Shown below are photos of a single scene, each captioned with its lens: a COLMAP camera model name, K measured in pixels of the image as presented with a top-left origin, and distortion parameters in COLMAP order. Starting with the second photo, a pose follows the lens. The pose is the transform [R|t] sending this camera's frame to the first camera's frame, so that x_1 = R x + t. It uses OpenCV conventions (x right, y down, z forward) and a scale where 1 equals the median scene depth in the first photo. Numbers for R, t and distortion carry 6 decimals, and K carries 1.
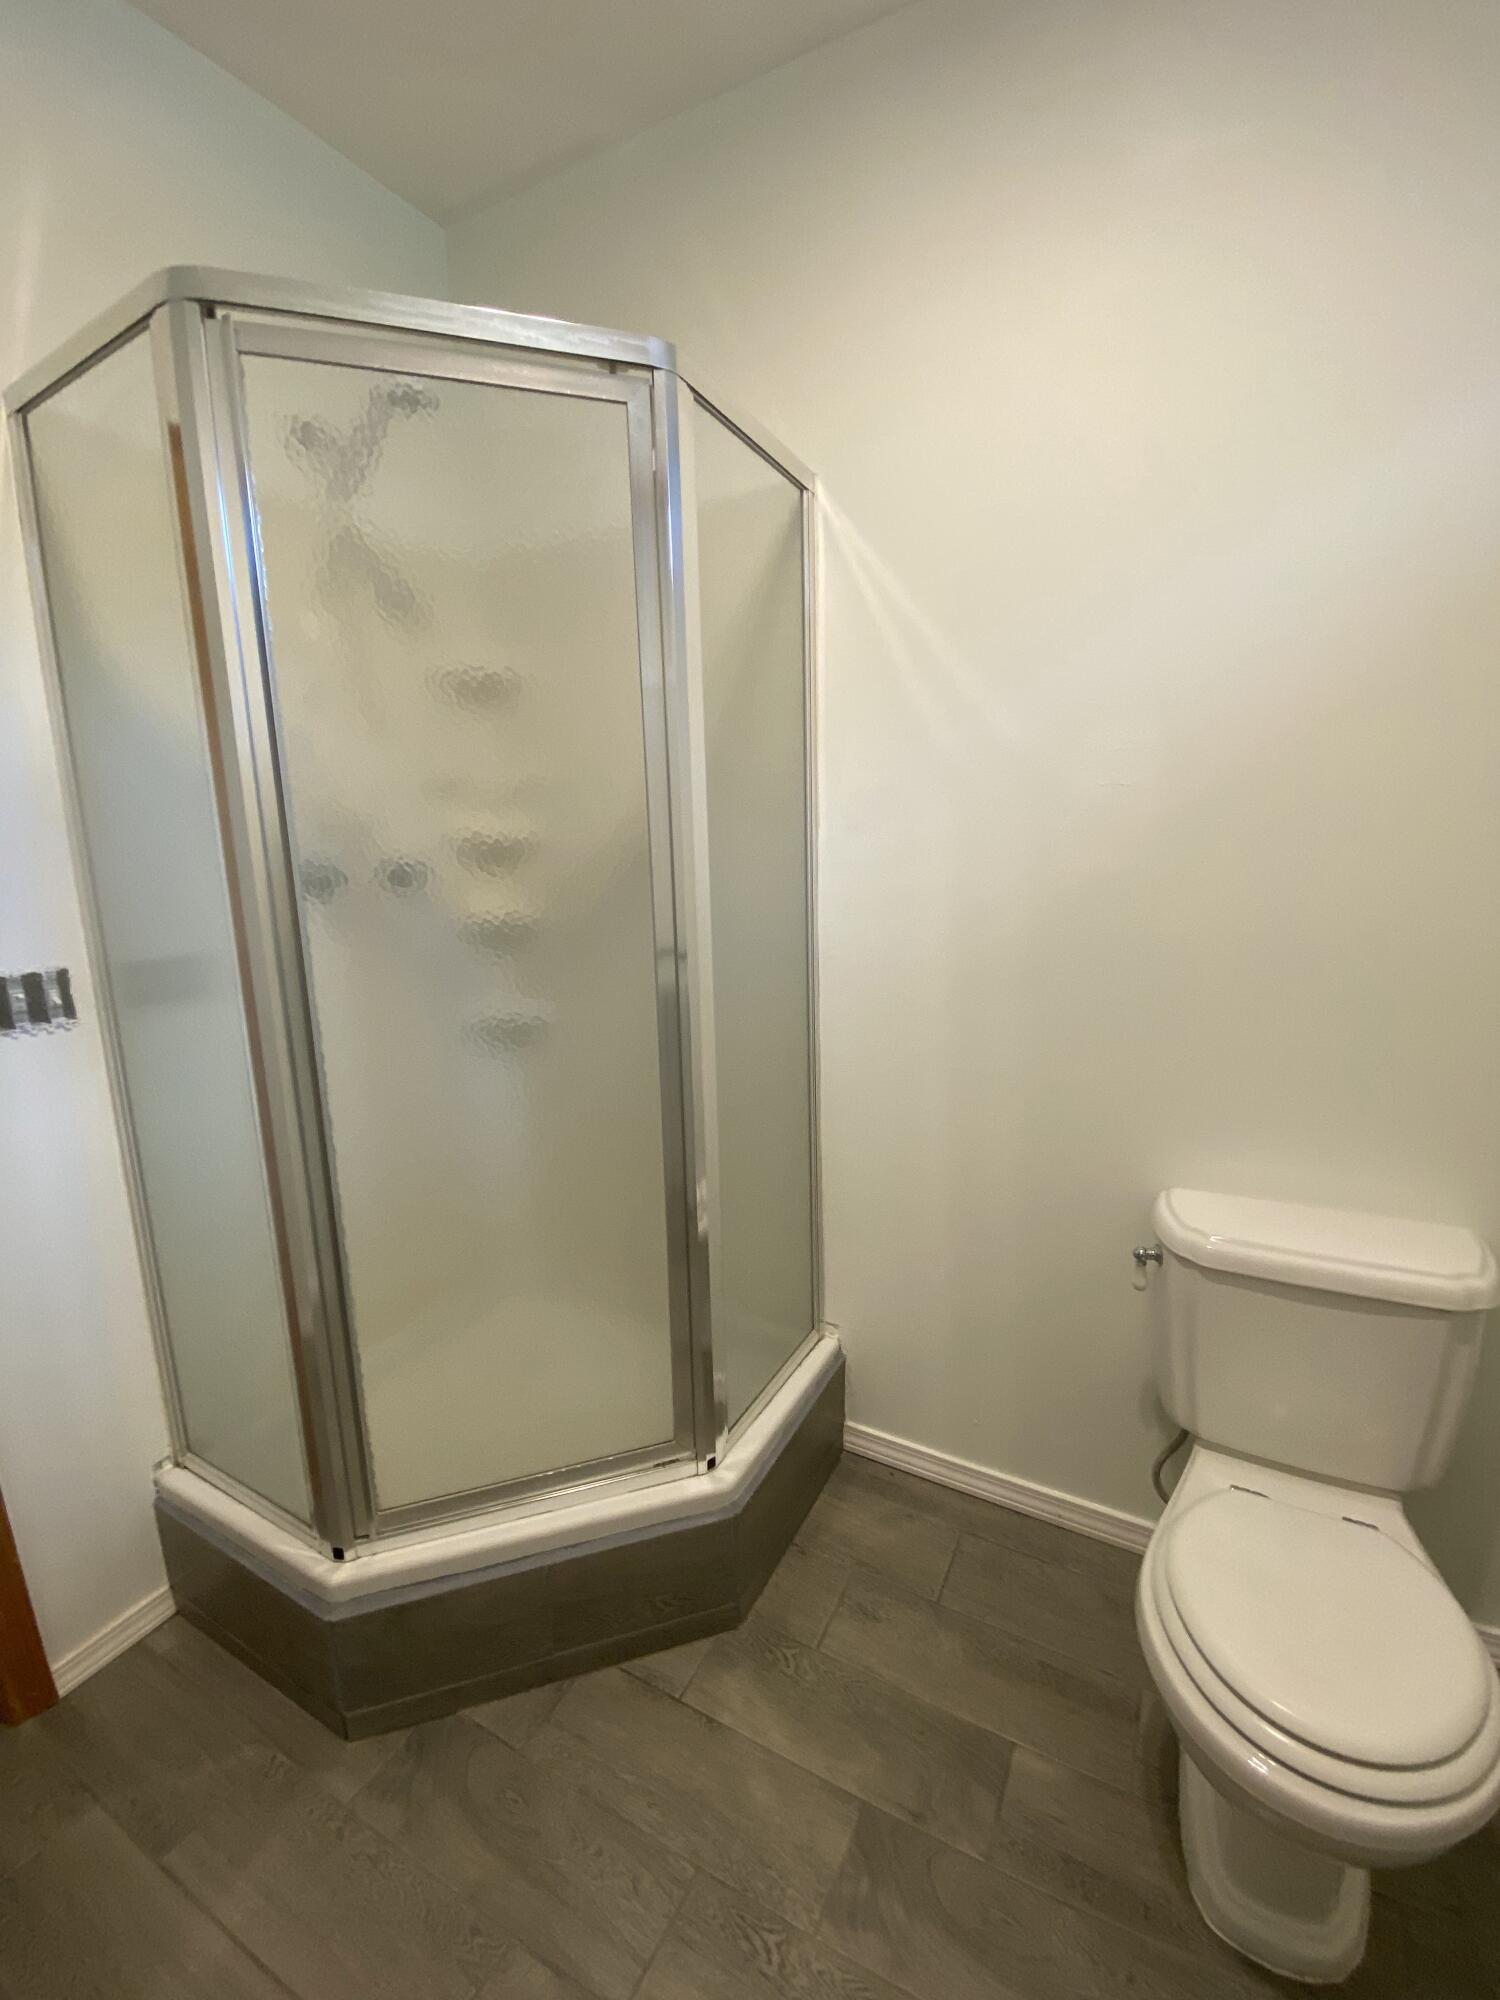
lens RADIAL K [[817.5, 0, 750.0], [0, 817.5, 1000.0], [0, 0, 1]] dist [0.001815, -0.012340]
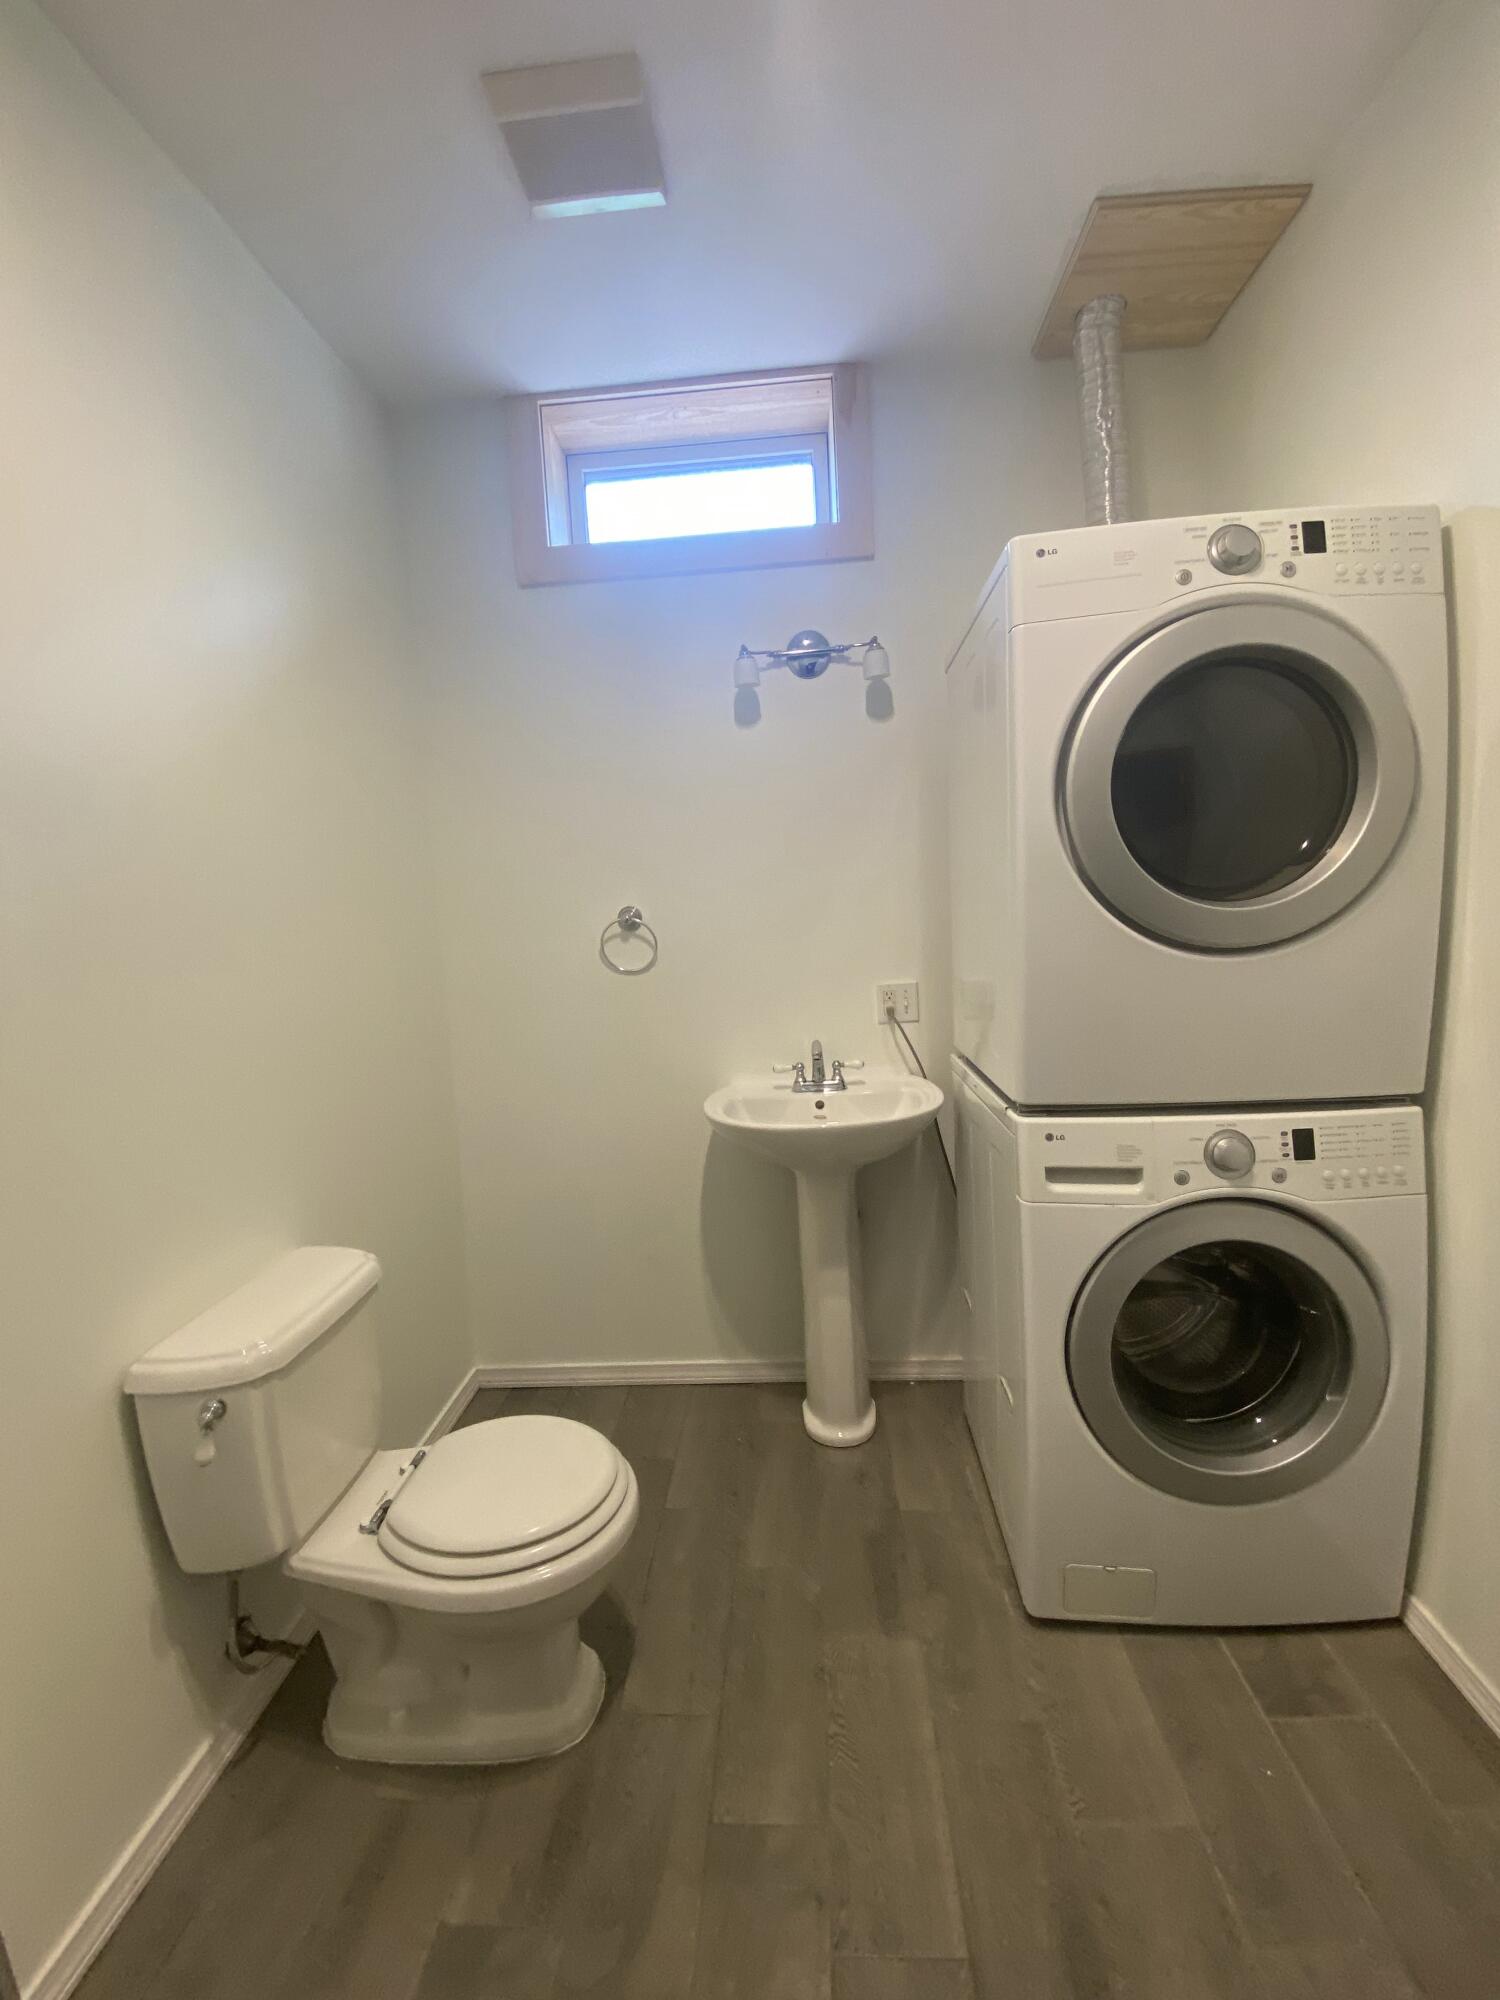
lens RADIAL K [[817.5, 0, 750.0], [0, 817.5, 1000.0], [0, 0, 1]] dist [0.001815, -0.012340]
pose [[-0.416251, -0.050201, 0.907863, -0.590246], [0.218759, 0.963616, 0.153584, -0.143130], [-0.882541, 0.262532, -0.390125, 0.787931]]
